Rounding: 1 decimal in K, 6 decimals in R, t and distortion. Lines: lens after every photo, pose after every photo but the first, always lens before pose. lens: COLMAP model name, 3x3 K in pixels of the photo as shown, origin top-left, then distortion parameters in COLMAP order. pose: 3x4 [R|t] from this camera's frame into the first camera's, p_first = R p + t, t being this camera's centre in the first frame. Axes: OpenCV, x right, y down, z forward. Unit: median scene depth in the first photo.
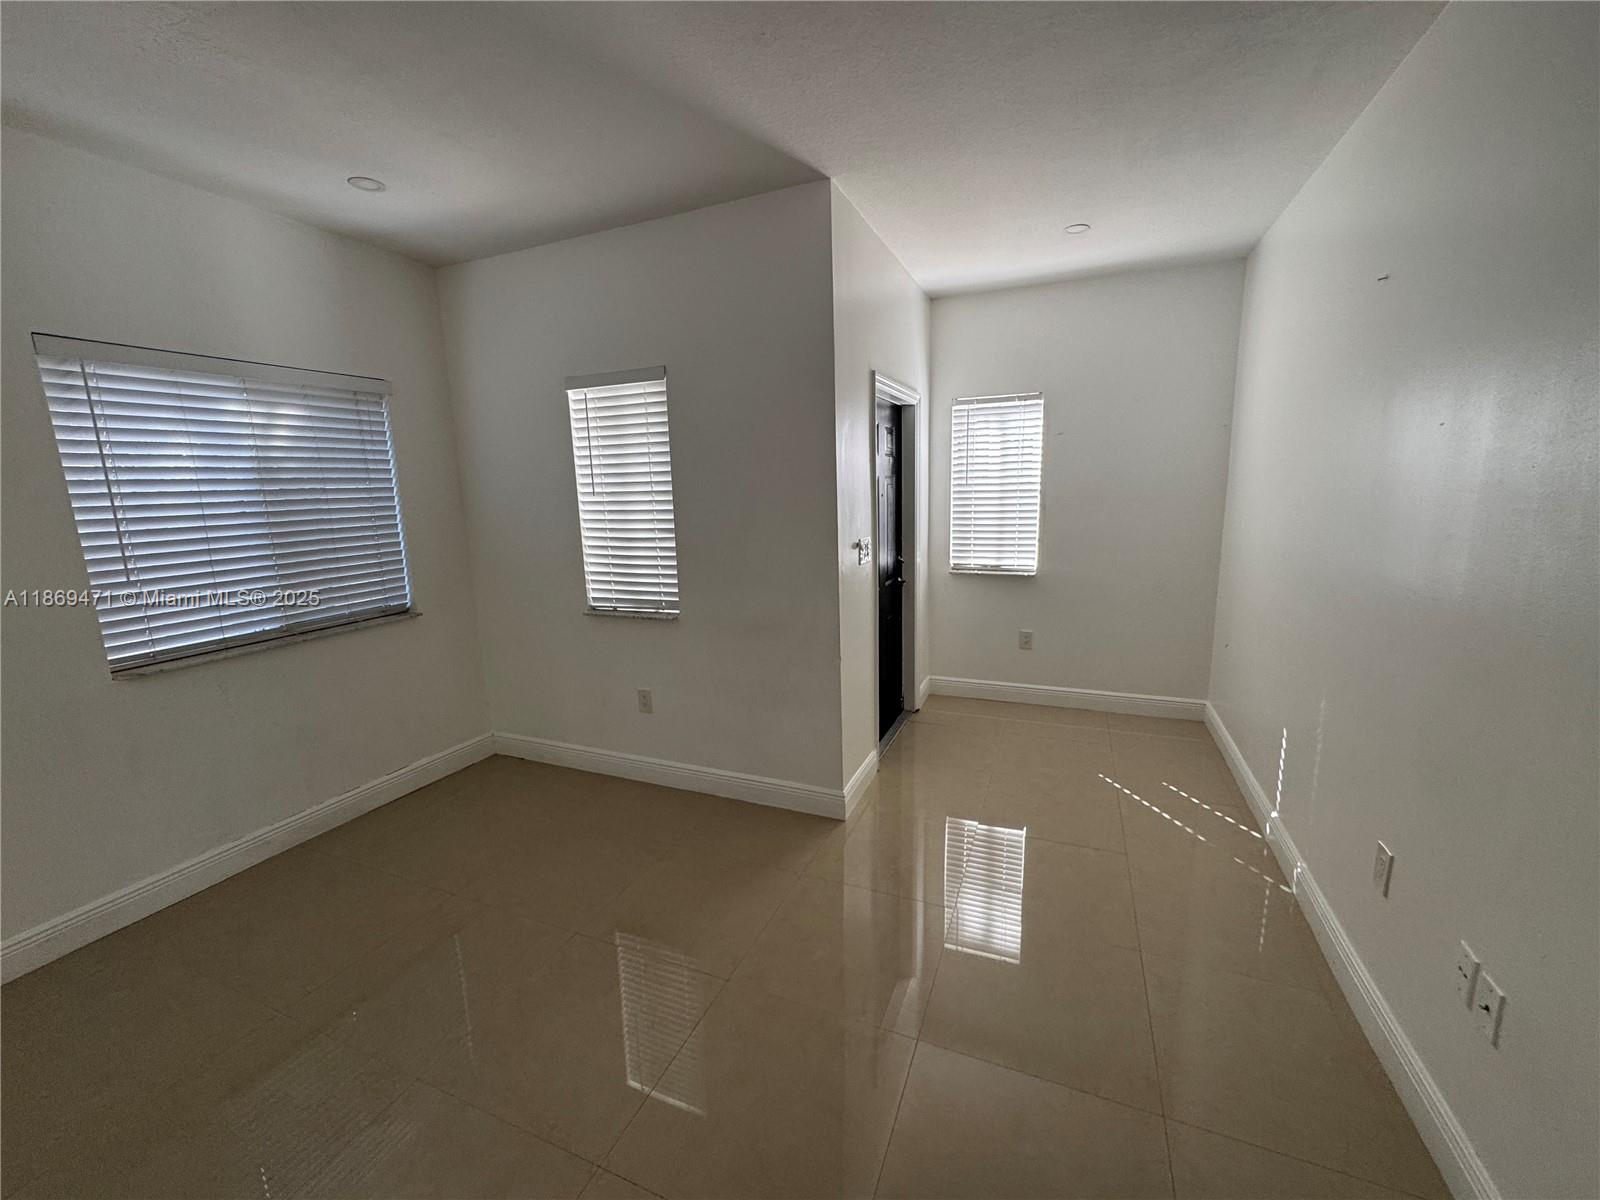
lens RADIAL K [[643.1, 0, 799.5], [0, 643.1, 597.7], [0, 0, 1]] dist [-0.001189, 0.000272]
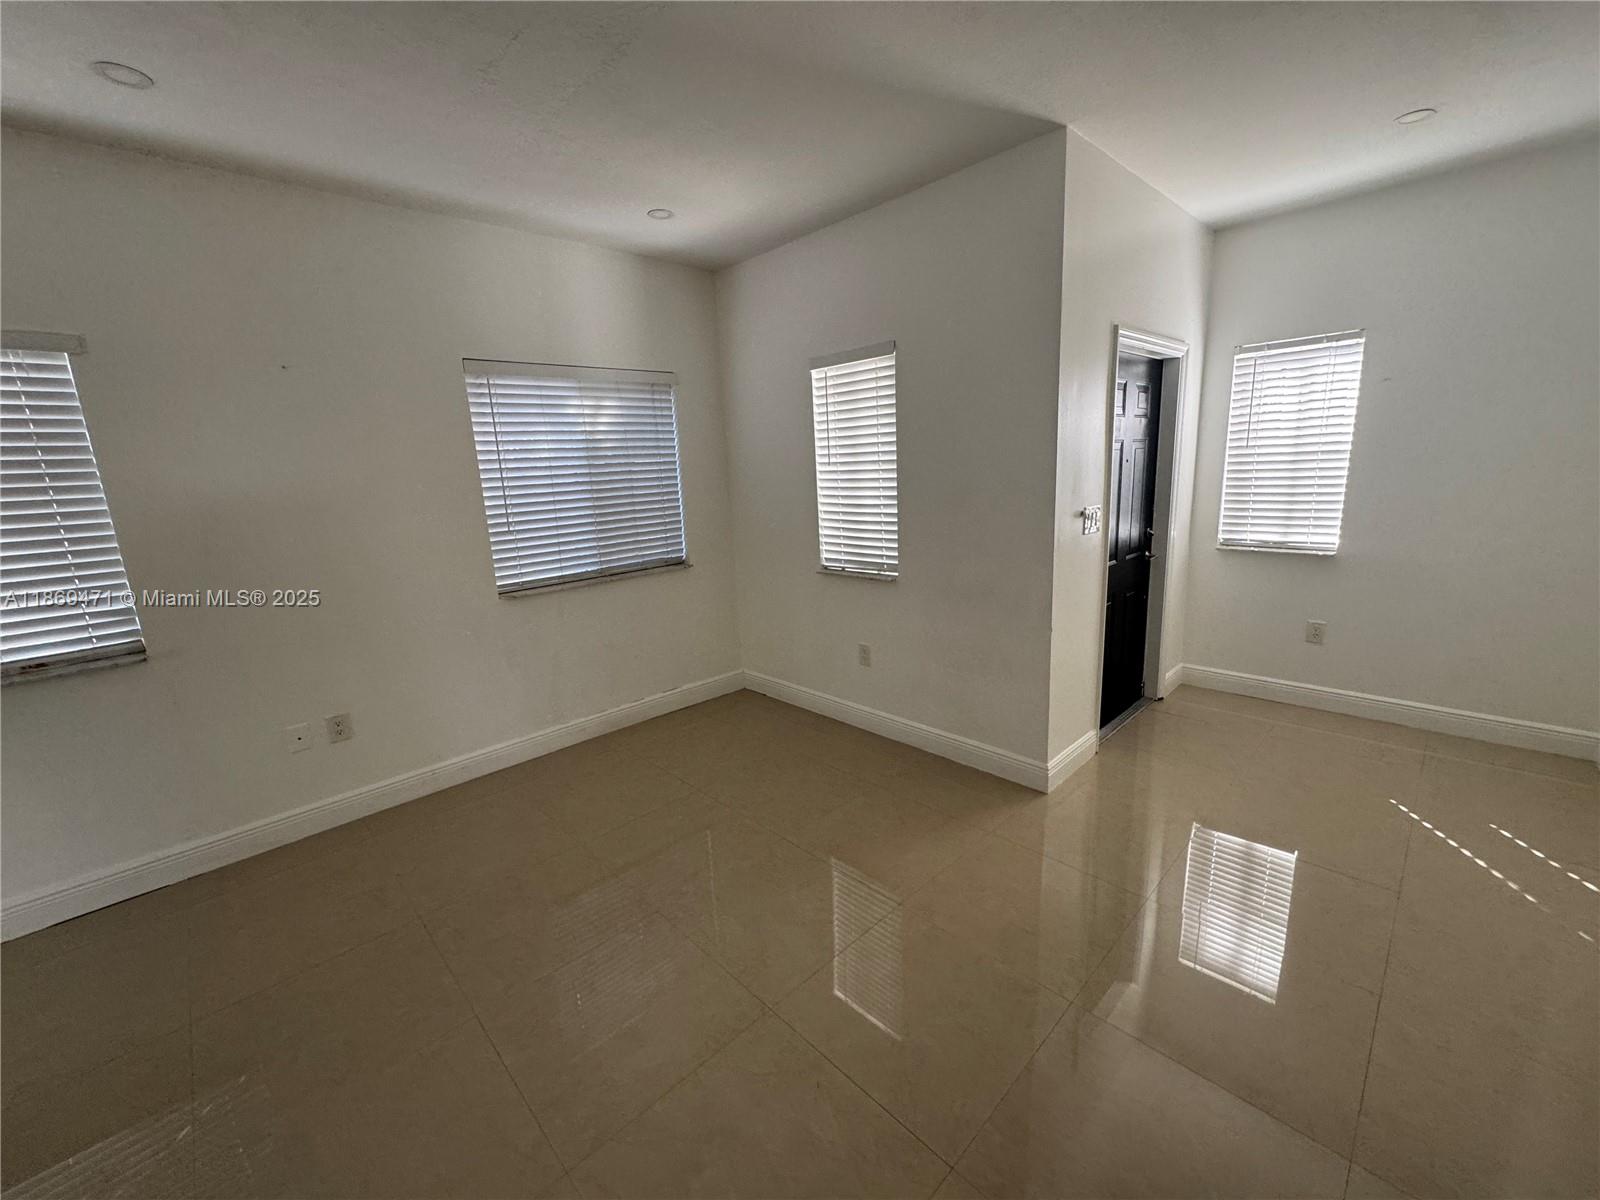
lens RADIAL K [[643.1, 0, 800.3], [0, 643.1, 596.0], [0, 0, 1]] dist [-0.001189, 0.000272]
pose [[0.918263, 0.065170, -0.390572, 0.078800], [-0.048127, 0.997419, 0.053277, 0.008466], [0.393037, -0.030125, 0.919029, -0.040491]]
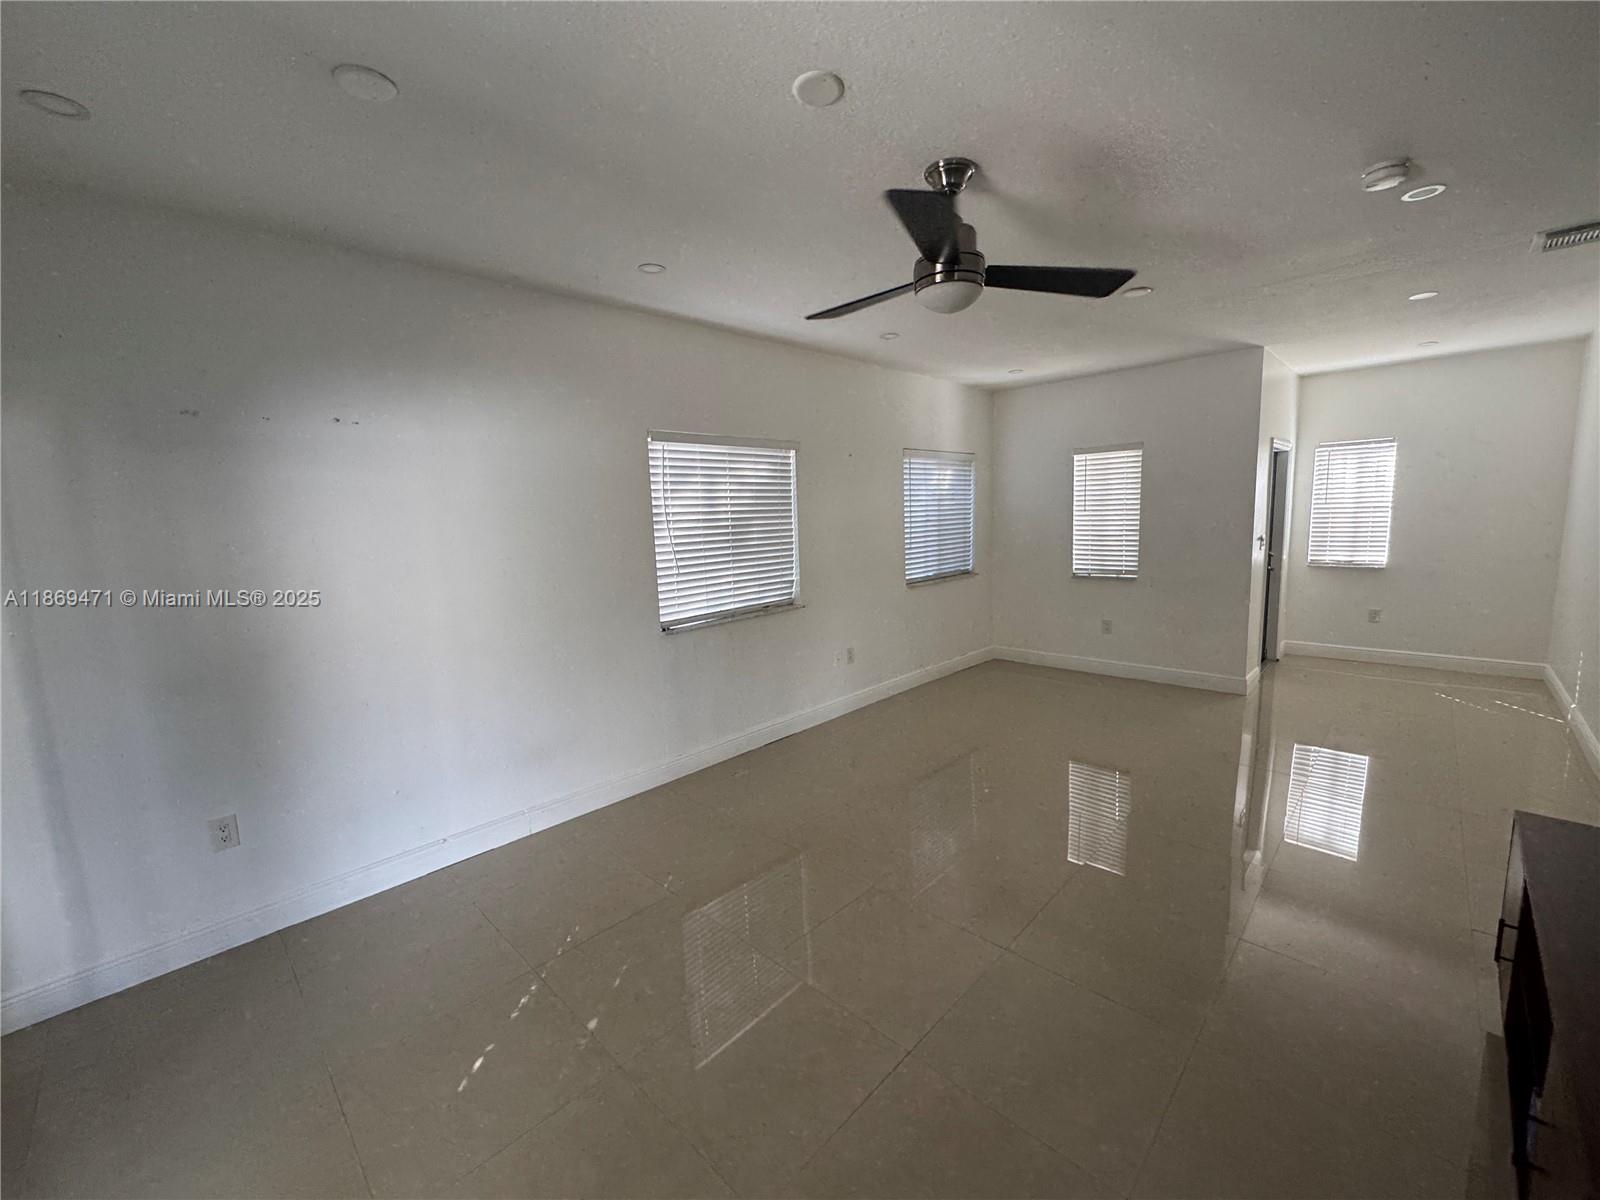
lens RADIAL K [[643.1, 0, 794.8], [0, 643.1, 603.3], [0, 0, 1]] dist [-0.001189, 0.000272]
pose [[0.930176, 0.044962, -0.364351, -0.398690], [-0.054606, 0.998376, -0.016205, 0.172322], [0.363031, 0.034969, 0.931121, -0.968481]]
